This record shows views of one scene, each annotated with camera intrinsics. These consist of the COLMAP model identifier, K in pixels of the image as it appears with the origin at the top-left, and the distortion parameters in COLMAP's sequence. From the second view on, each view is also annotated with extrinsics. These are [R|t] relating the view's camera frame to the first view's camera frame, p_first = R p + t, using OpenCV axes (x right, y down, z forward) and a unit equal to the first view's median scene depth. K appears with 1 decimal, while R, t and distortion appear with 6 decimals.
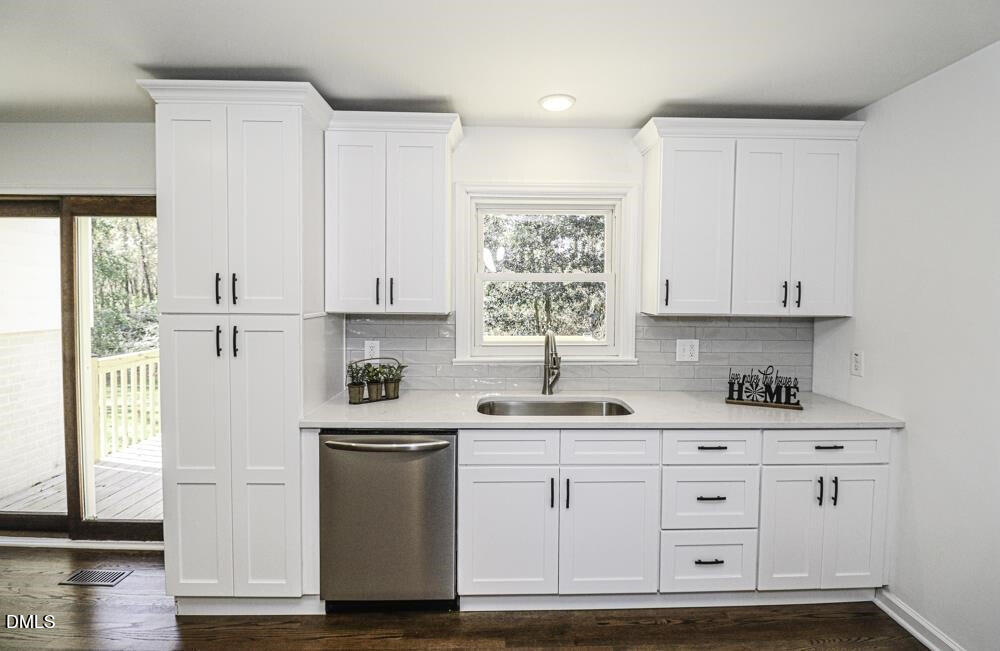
lens RADIAL K [[474.7, 0, 500.9], [0, 474.7, 304.8], [0, 0, 1]] dist [-0.012544, -0.000293]
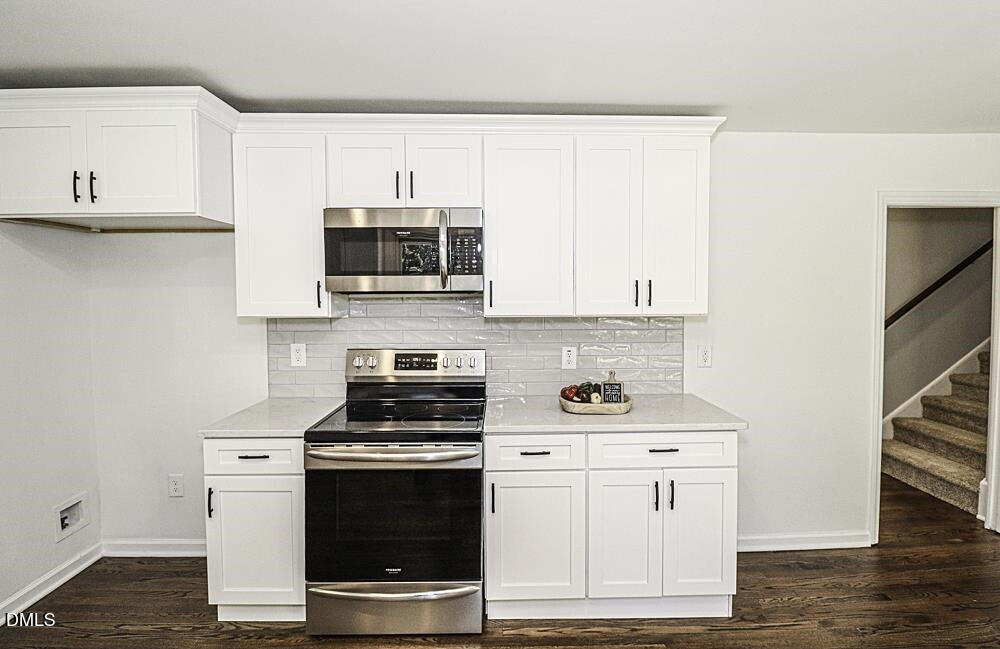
lens RADIAL K [[482.5, 0, 500.9], [0, 482.5, 300.9], [0, 0, 1]] dist [-0.045567, -0.000093]
pose [[0.999870, -0.009939, 0.012719, 0.303182], [0.010110, 0.999859, -0.013394, 0.003401], [-0.012584, 0.013521, 0.999829, 0.013574]]
